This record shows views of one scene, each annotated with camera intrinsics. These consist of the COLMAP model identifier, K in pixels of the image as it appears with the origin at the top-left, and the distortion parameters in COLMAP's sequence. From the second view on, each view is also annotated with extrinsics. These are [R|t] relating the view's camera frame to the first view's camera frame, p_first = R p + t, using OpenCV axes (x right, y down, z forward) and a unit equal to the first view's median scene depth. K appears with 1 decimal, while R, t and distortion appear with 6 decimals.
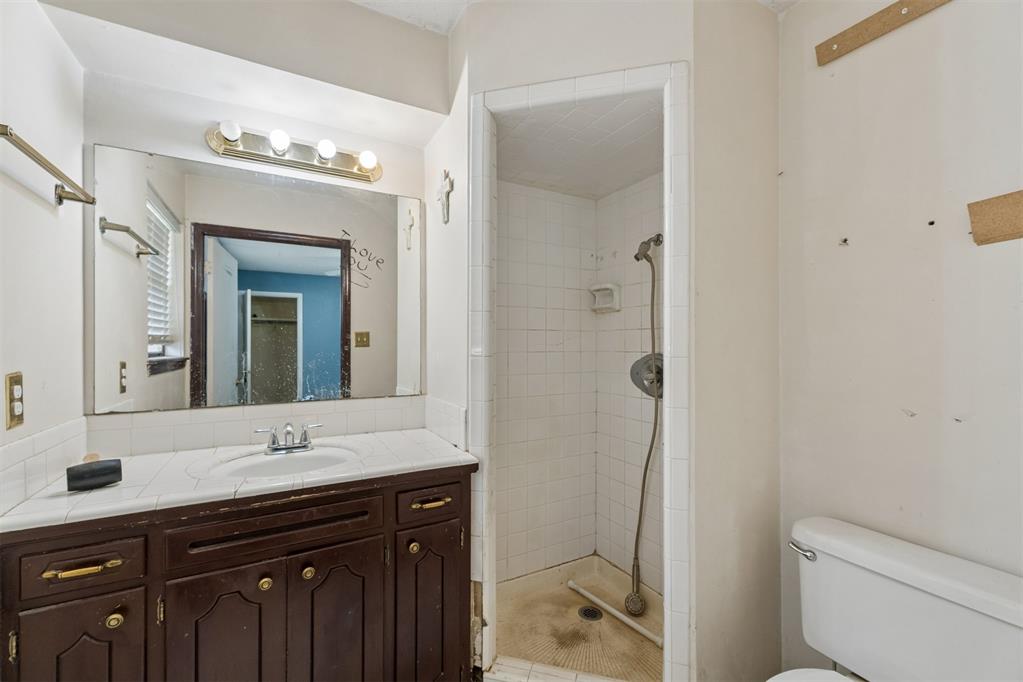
lens RADIAL K [[428.0, 0, 510.8], [0, 428.0, 343.2], [0, 0, 1]] dist [0.004960, -0.000144]
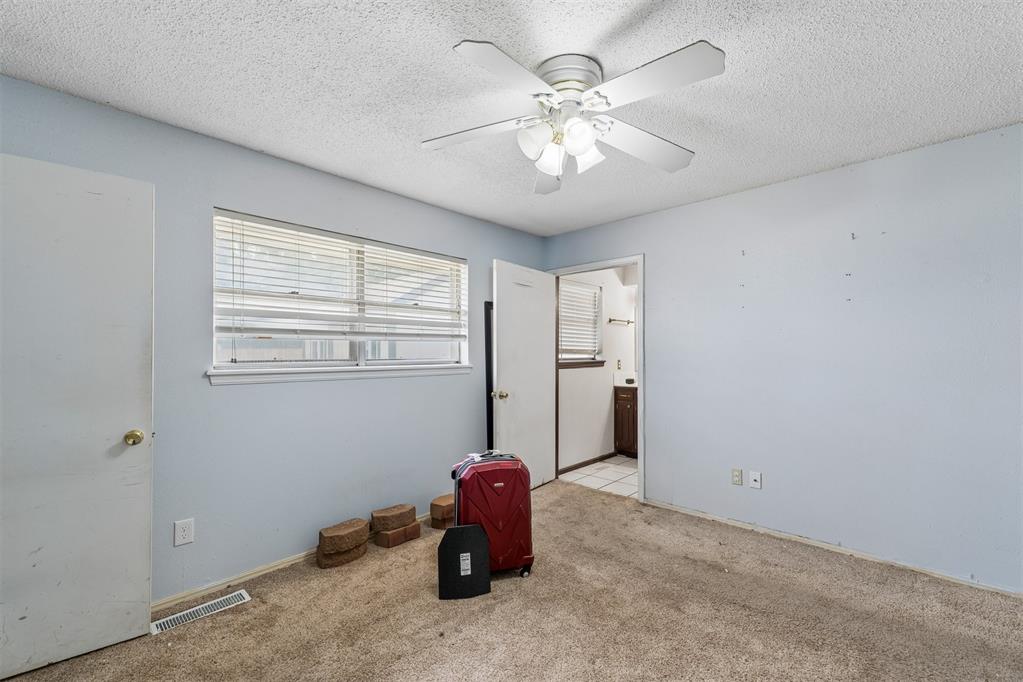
lens RADIAL K [[428.0, 0, 510.8], [0, 428.0, 343.2], [0, 0, 1]] dist [0.004960, -0.000144]
pose [[0.303638, -0.025695, -0.952441, 1.751847], [0.003852, 0.999661, -0.025741, -0.002969], [0.952780, 0.004147, 0.303634, -0.948940]]
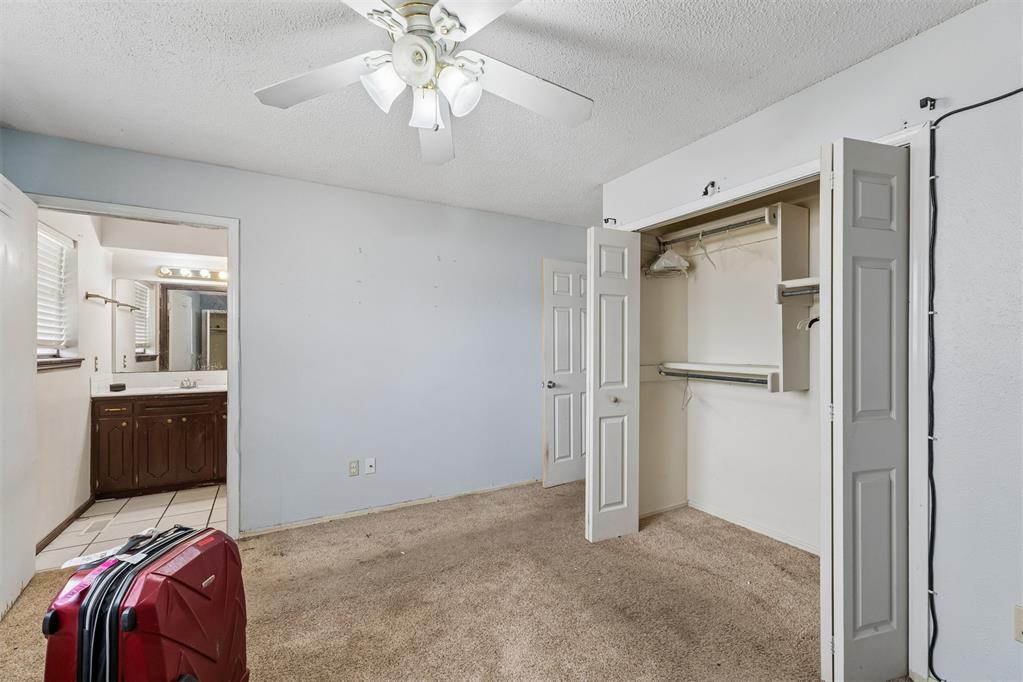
lens RADIAL K [[428.0, 0, 510.8], [0, 428.0, 343.2], [0, 0, 1]] dist [0.004960, -0.000144]
pose [[0.999974, -0.001844, 0.007031, 1.108822], [0.001874, 0.999989, -0.004331, -0.009750], [-0.007023, 0.004345, 0.999966, -1.268944]]
